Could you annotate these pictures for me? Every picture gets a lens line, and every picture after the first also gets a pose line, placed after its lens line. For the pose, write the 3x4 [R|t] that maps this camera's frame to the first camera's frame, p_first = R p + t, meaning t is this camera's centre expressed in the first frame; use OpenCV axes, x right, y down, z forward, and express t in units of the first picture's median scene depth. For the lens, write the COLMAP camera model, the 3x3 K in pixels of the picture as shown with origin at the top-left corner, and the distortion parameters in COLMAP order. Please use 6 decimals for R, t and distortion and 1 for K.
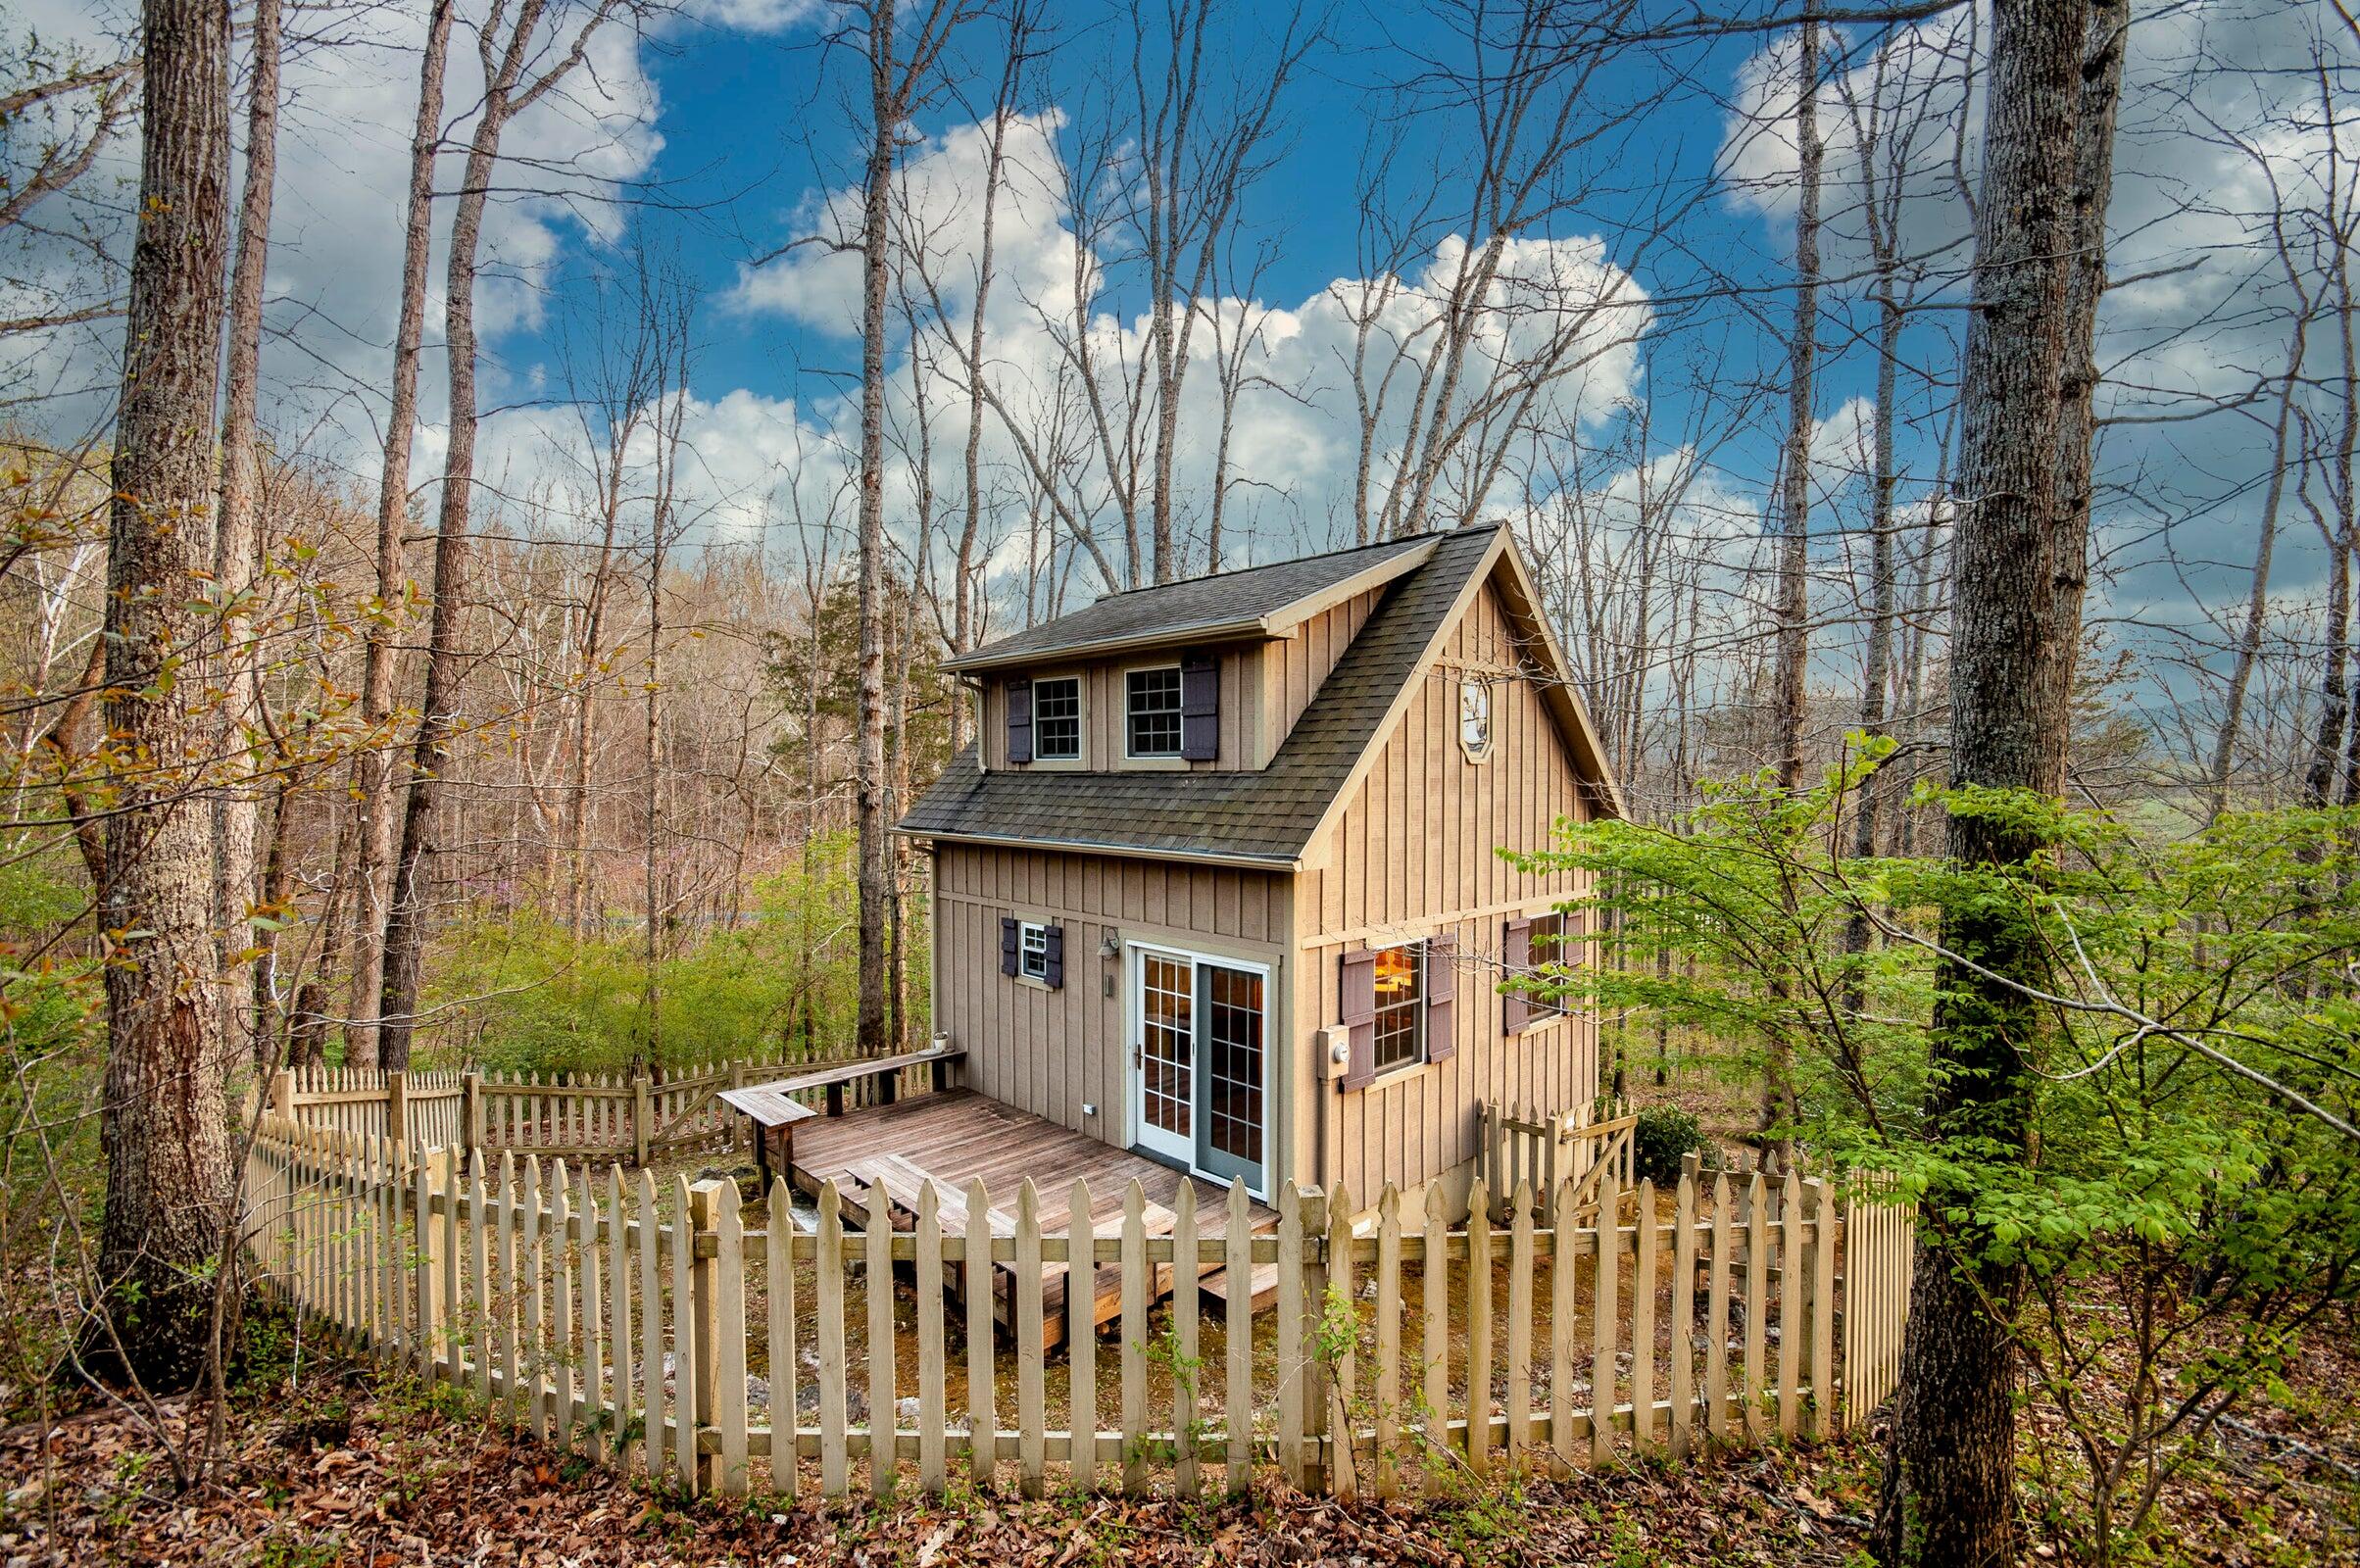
lens RADIAL K [[1021.2, 0, 1182.0], [0, 1021.2, 809.2], [0, 0, 1]] dist [0.000512, -0.000034]
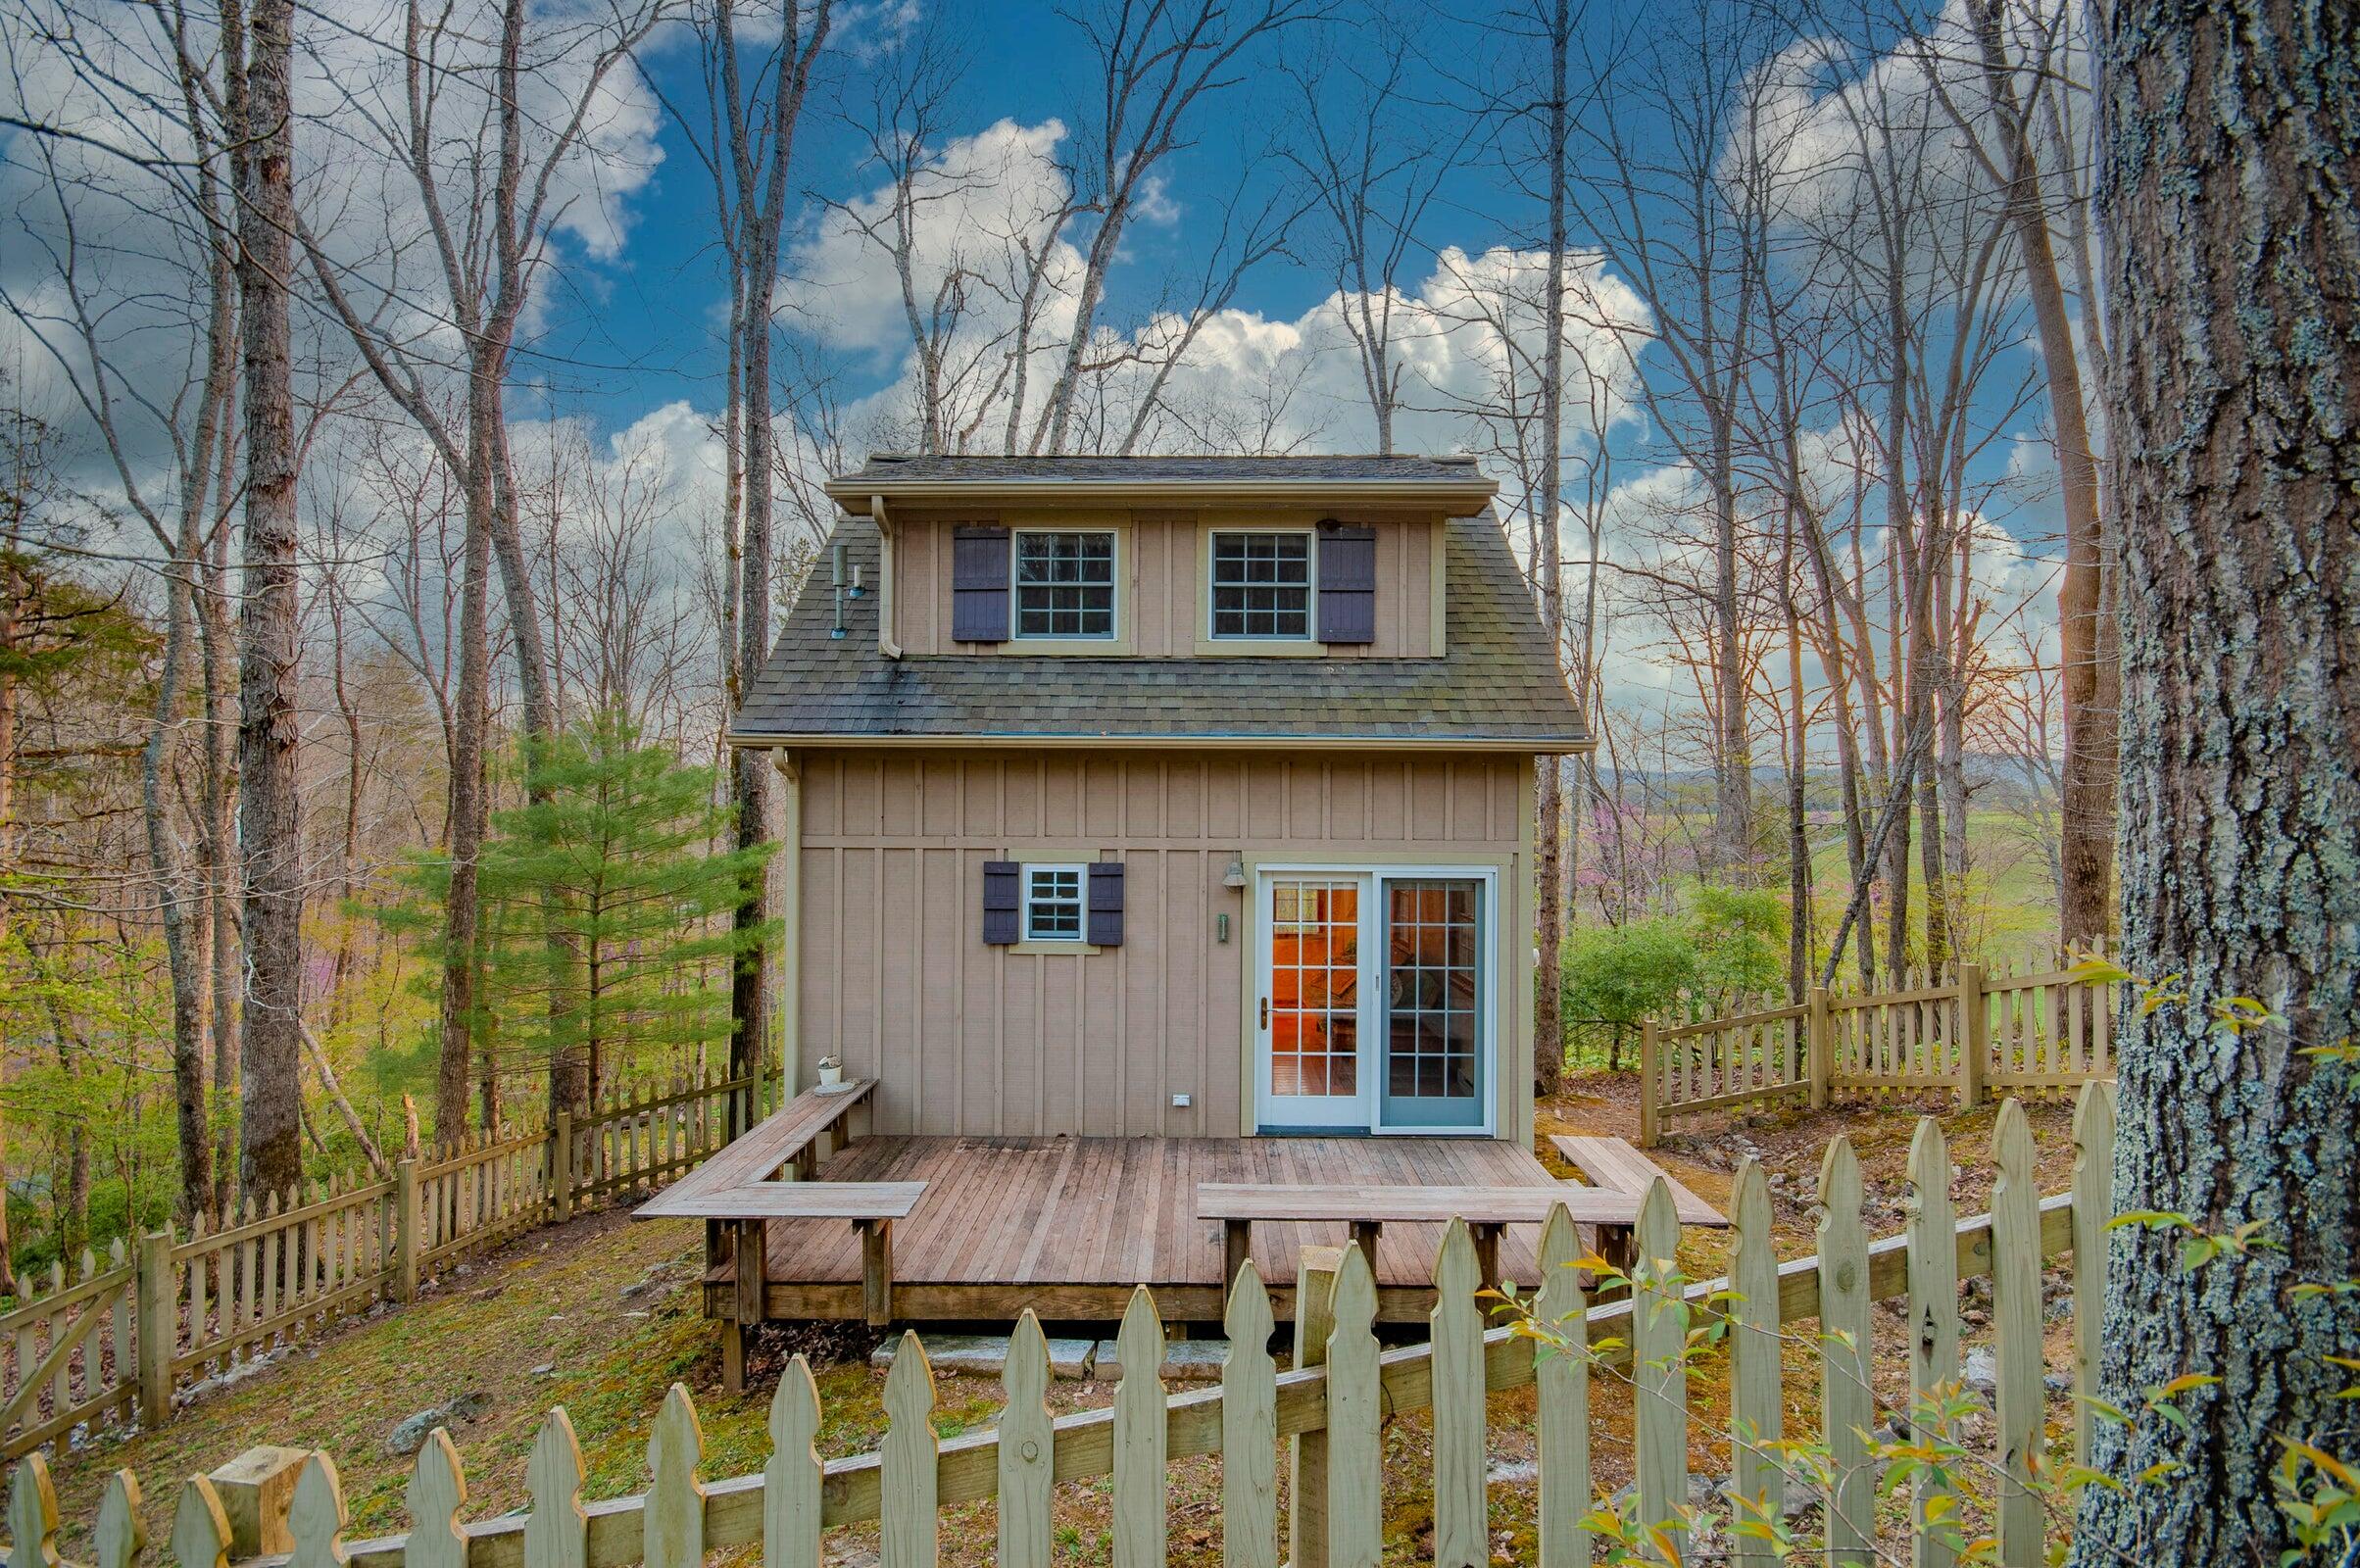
lens RADIAL K [[1047.9, 0, 1180.0], [0, 1047.9, 784.0], [0, 0, 1]] dist [-0.000439, -0.000110]
pose [[0.706306, 0.020290, 0.707616, -0.624962], [0.018173, 0.998740, -0.046778, 0.095958], [-0.707674, 0.045899, 0.705047, 0.439790]]
